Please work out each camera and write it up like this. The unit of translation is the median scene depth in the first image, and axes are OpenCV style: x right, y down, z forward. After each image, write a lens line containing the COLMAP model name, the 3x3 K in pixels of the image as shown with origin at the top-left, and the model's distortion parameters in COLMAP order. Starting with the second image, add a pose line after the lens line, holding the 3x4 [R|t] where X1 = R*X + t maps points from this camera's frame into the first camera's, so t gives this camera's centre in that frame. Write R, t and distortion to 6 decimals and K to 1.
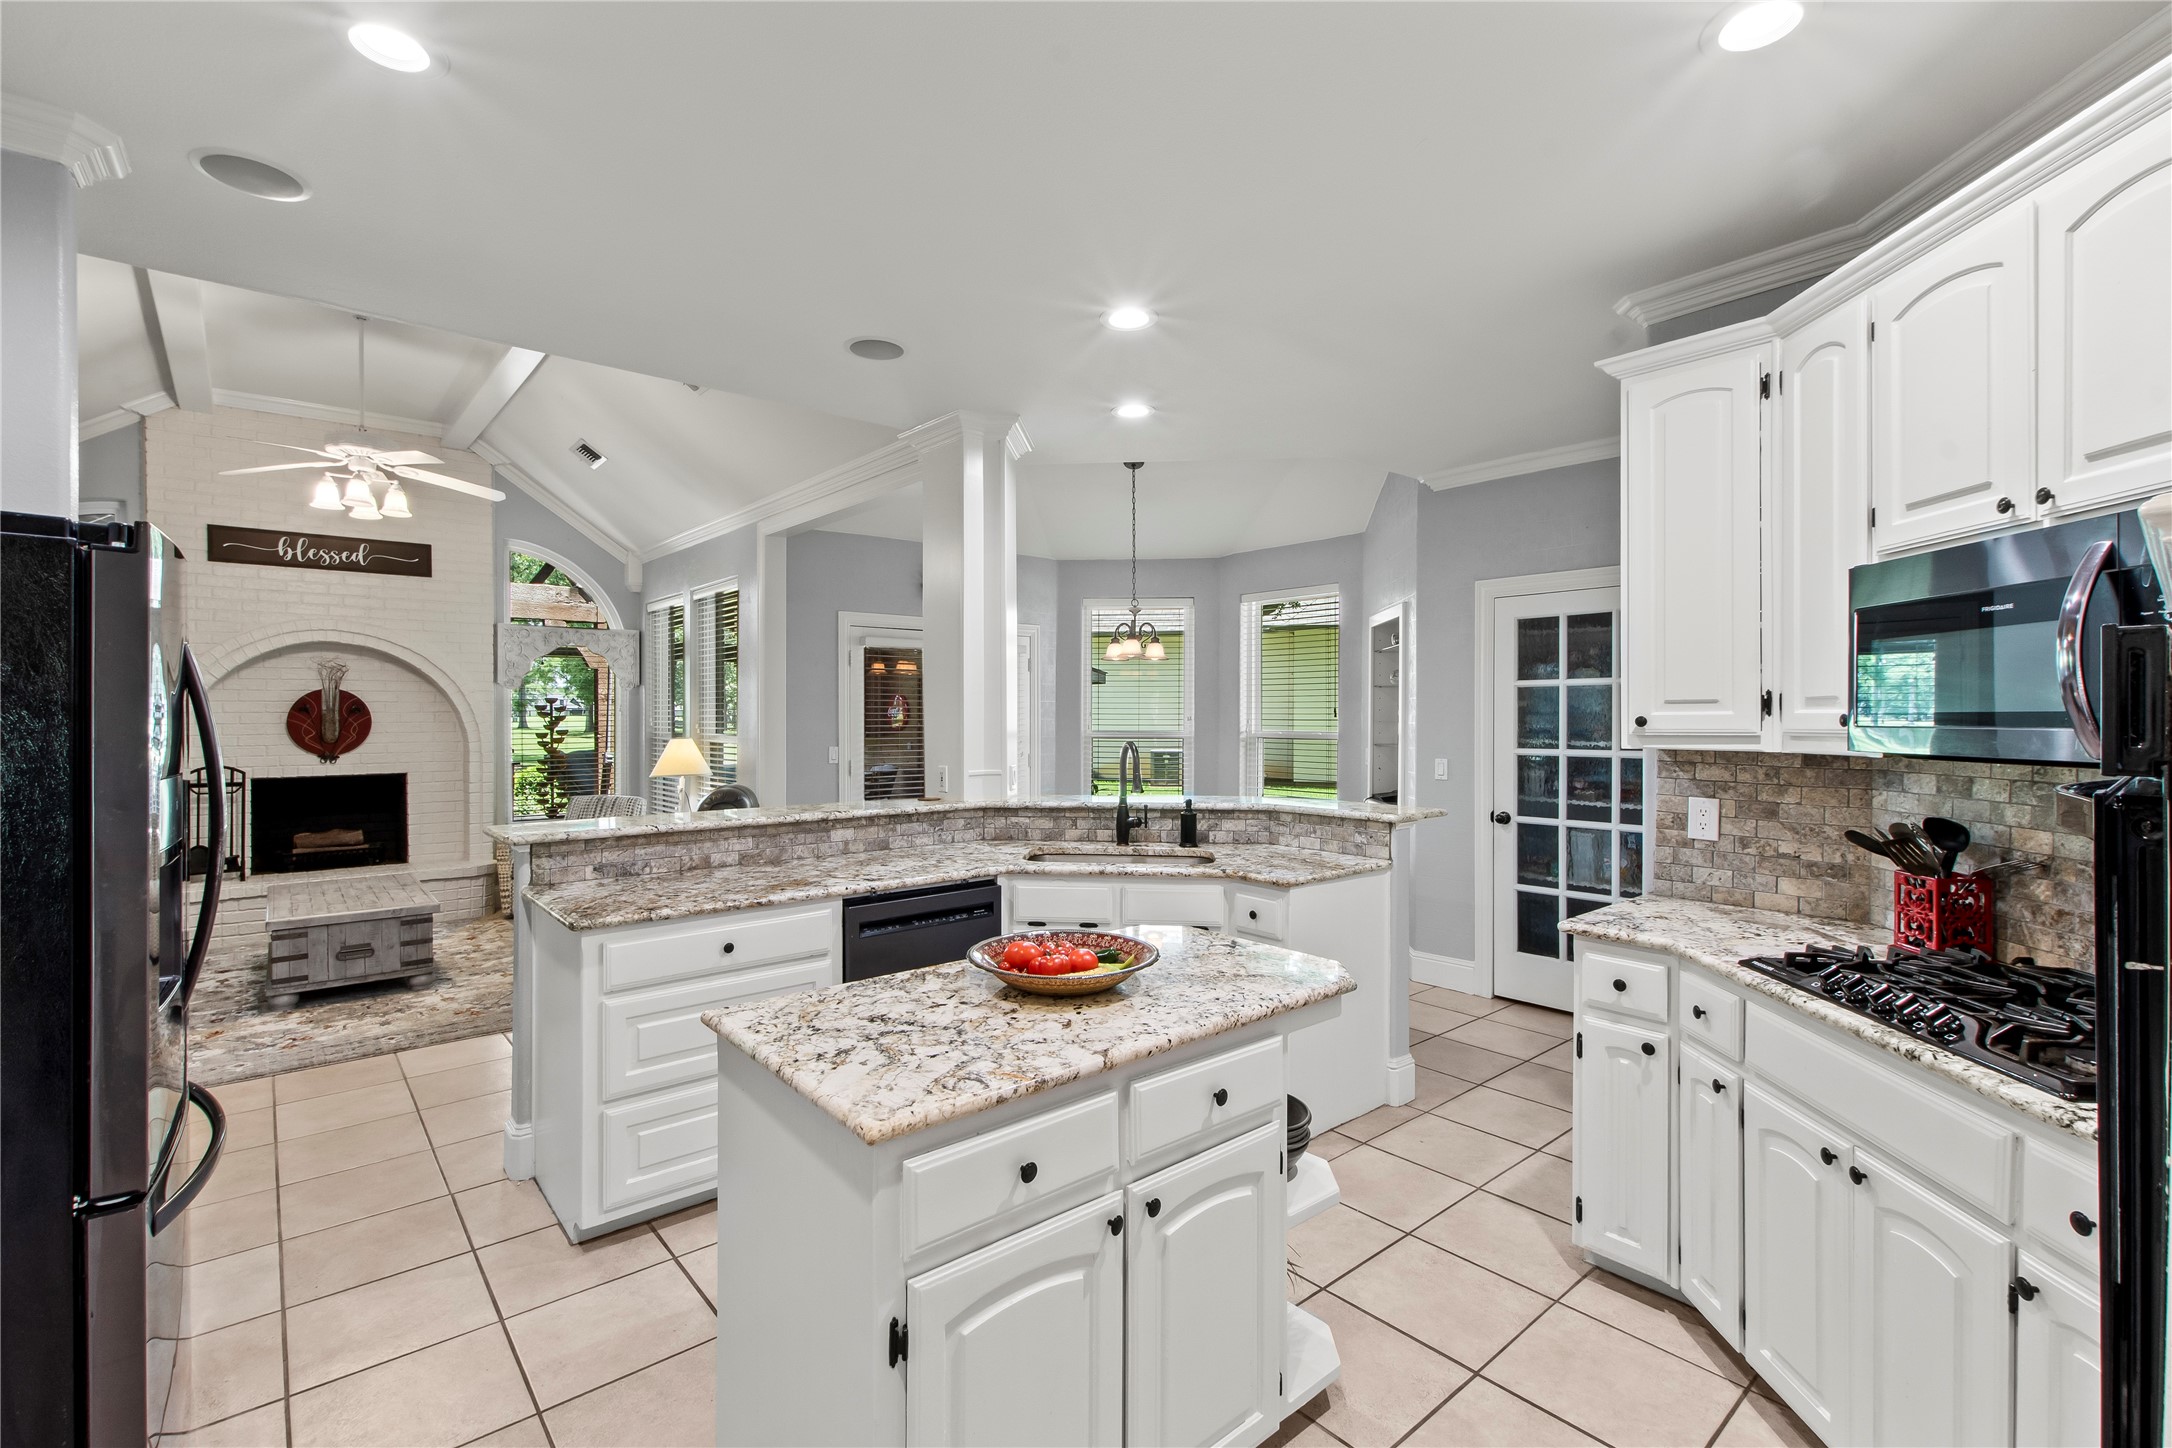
lens RADIAL K [[949.4, 0, 1057.3], [0, 949.4, 720.3], [0, 0, 1]] dist [0.005054, -0.001379]
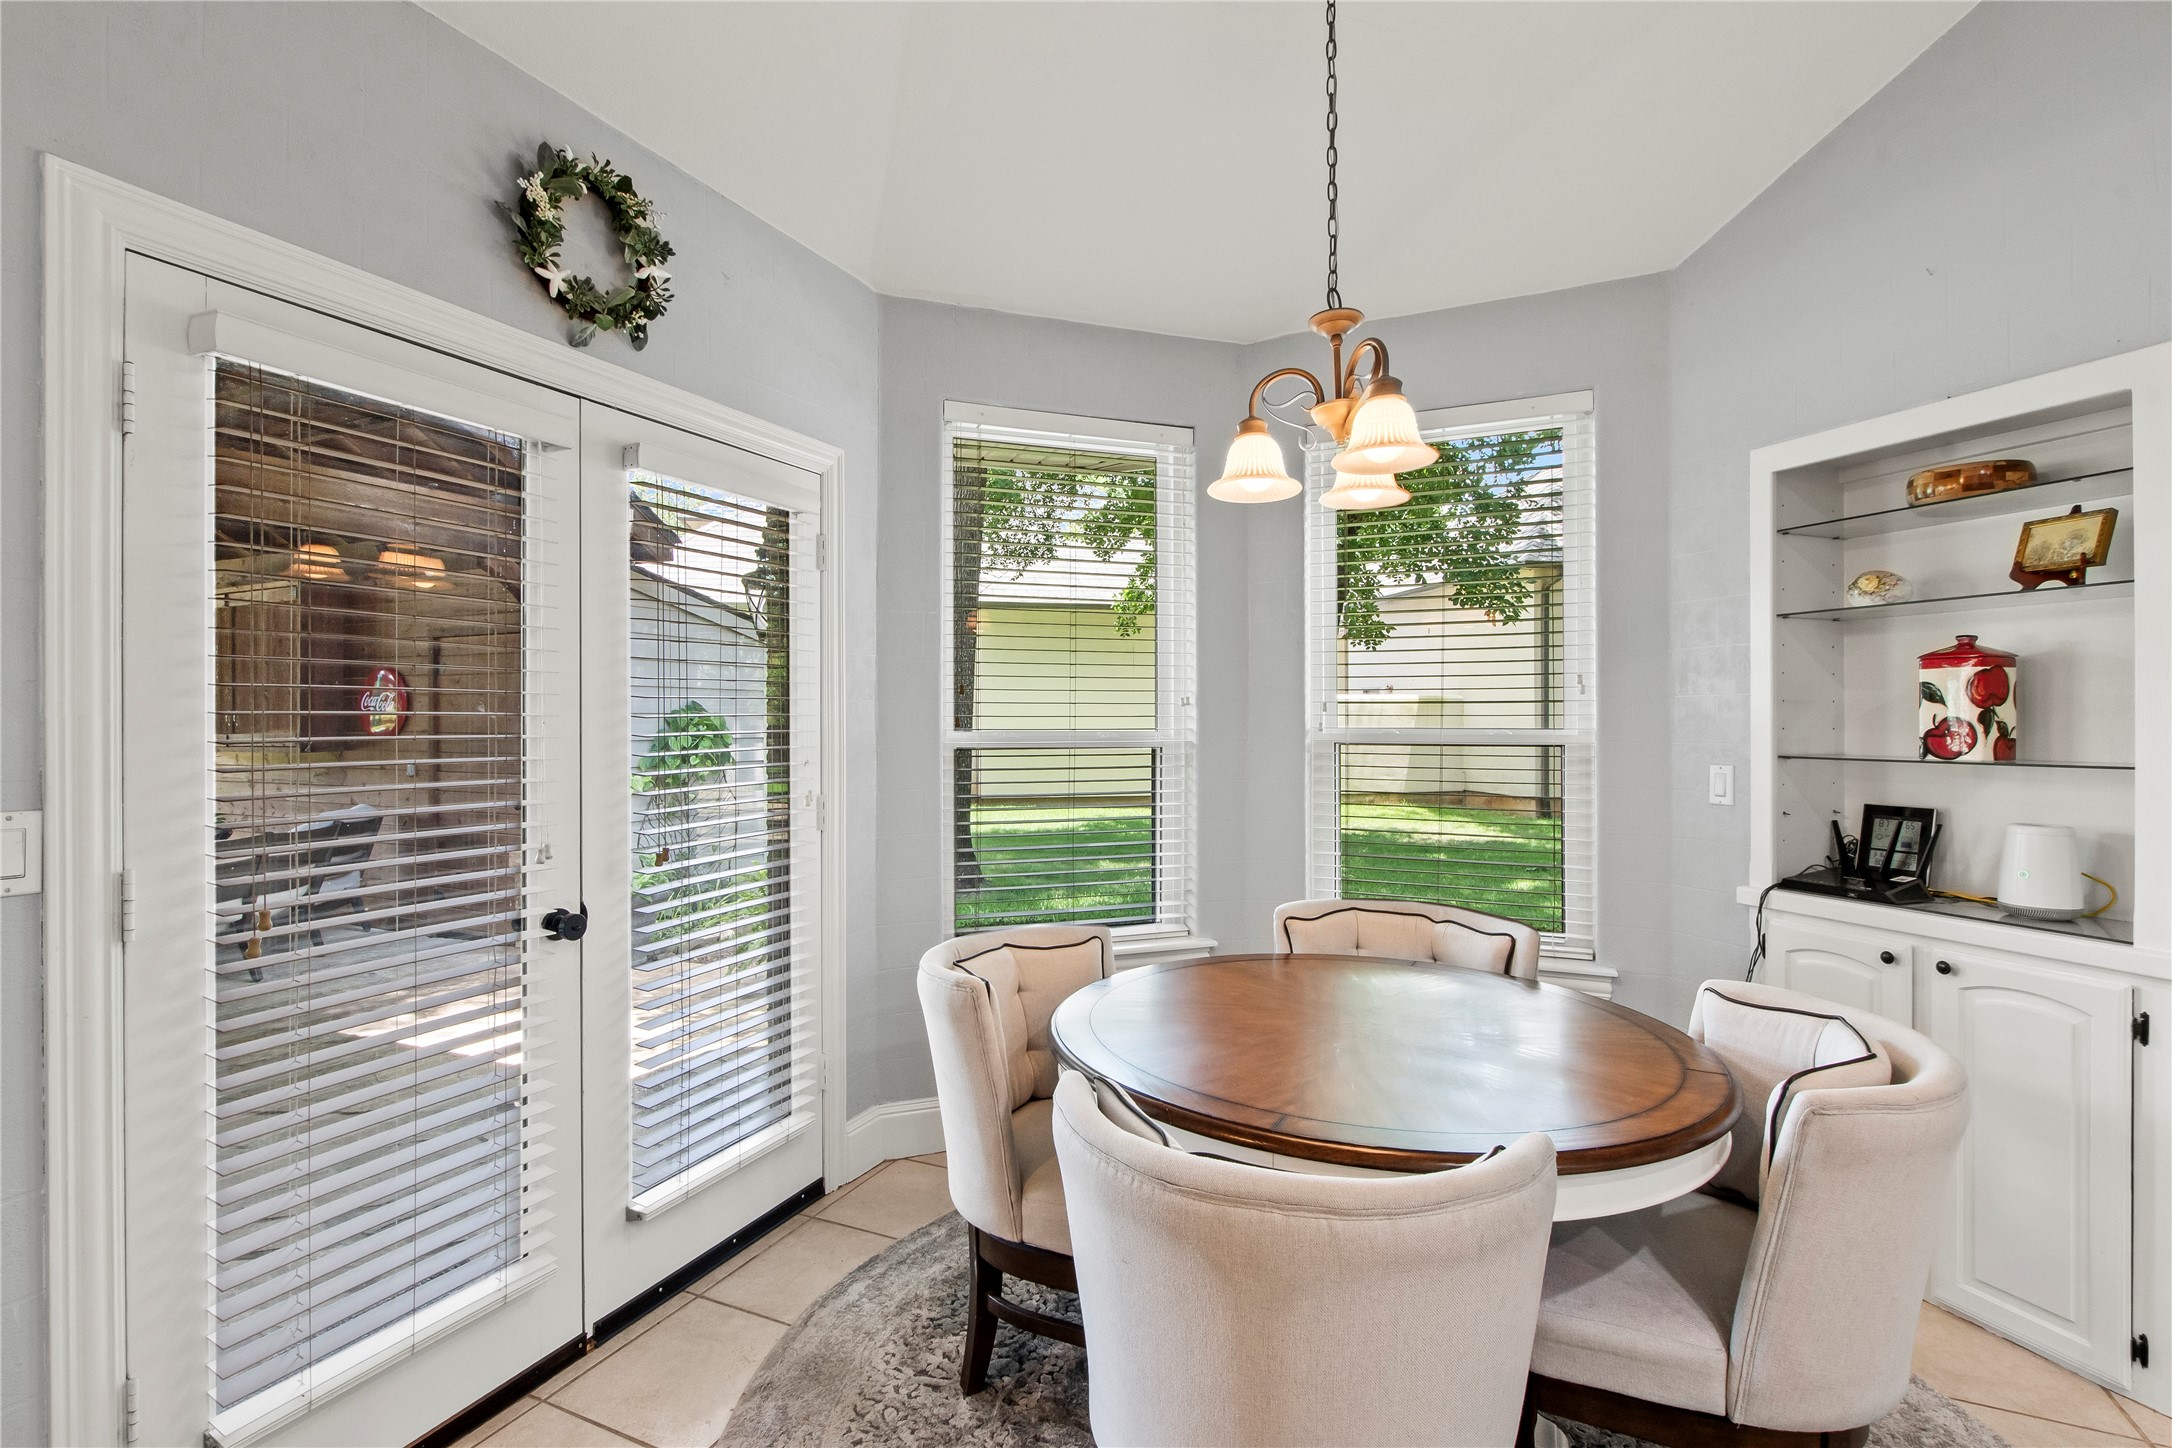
lens RADIAL K [[1014.4, 0, 1084.2], [0, 1014.4, 719.4], [0, 0, 1]] dist [-0.001586, -0.000054]
pose [[0.905311, -0.001288, 0.424747, -0.116460], [0.003431, 0.999985, -0.004281, 0.009044], [-0.424735, 0.005333, 0.905302, 0.688862]]
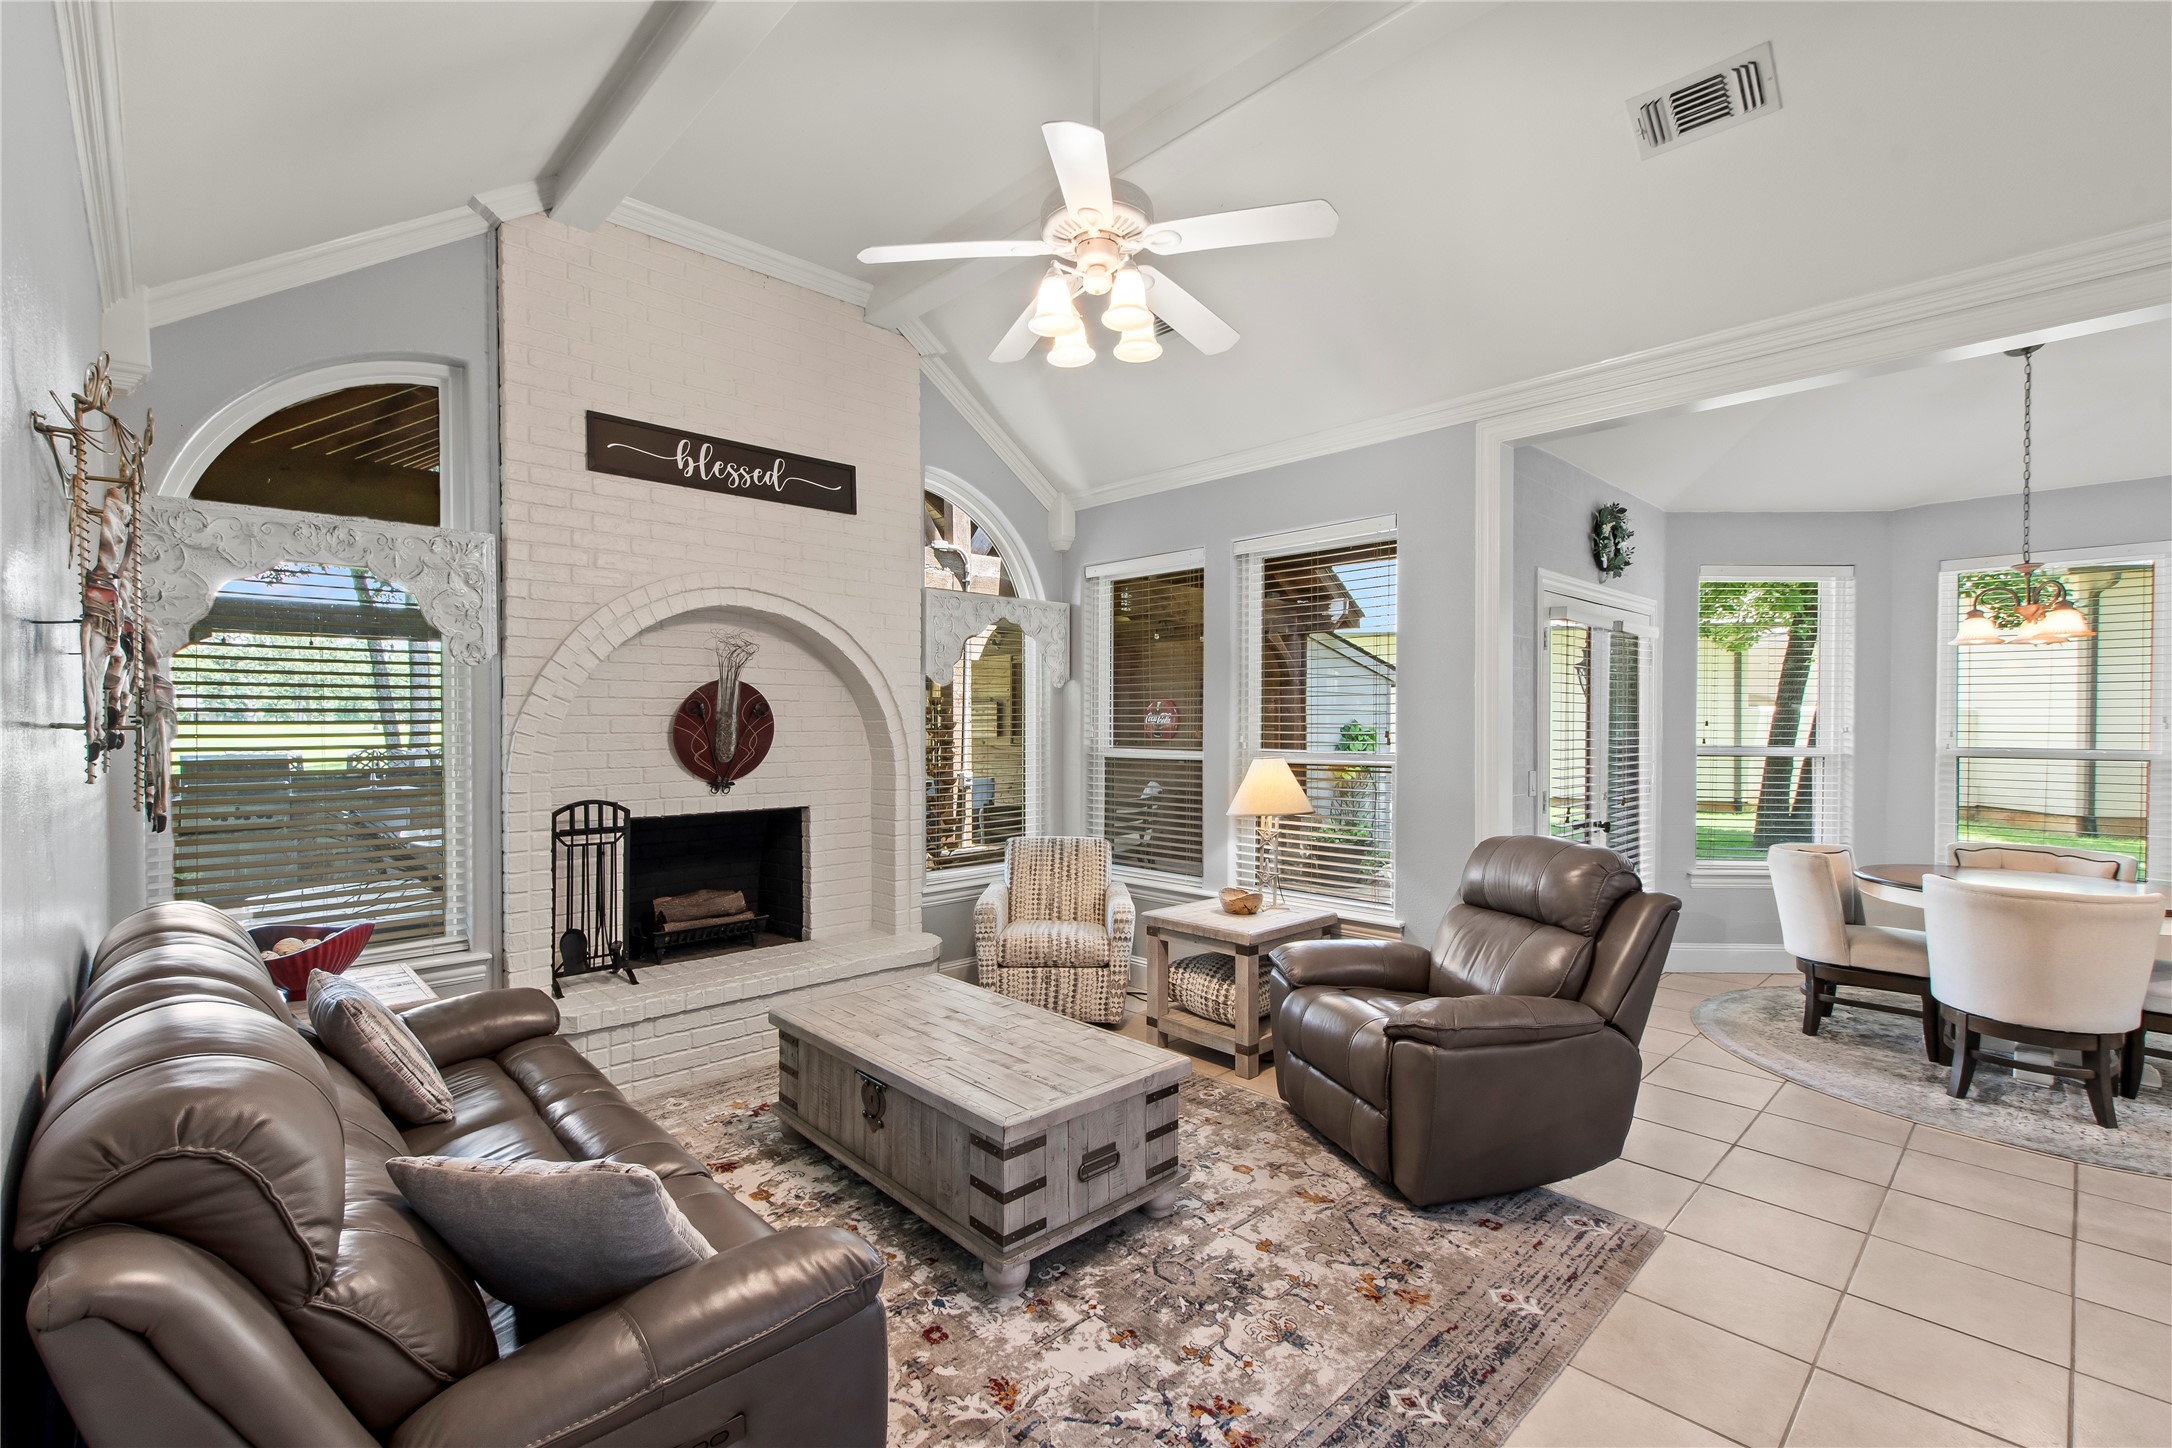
lens RADIAL K [[949.4, 0, 1095.0], [0, 949.4, 732.9], [0, 0, 1]] dist [0.005054, -0.001379]
pose [[0.997925, 0.004600, 0.064229, -0.570111], [-0.004986, 0.999971, 0.005841, -0.001832], [-0.064200, -0.006149, 0.997918, 0.343198]]
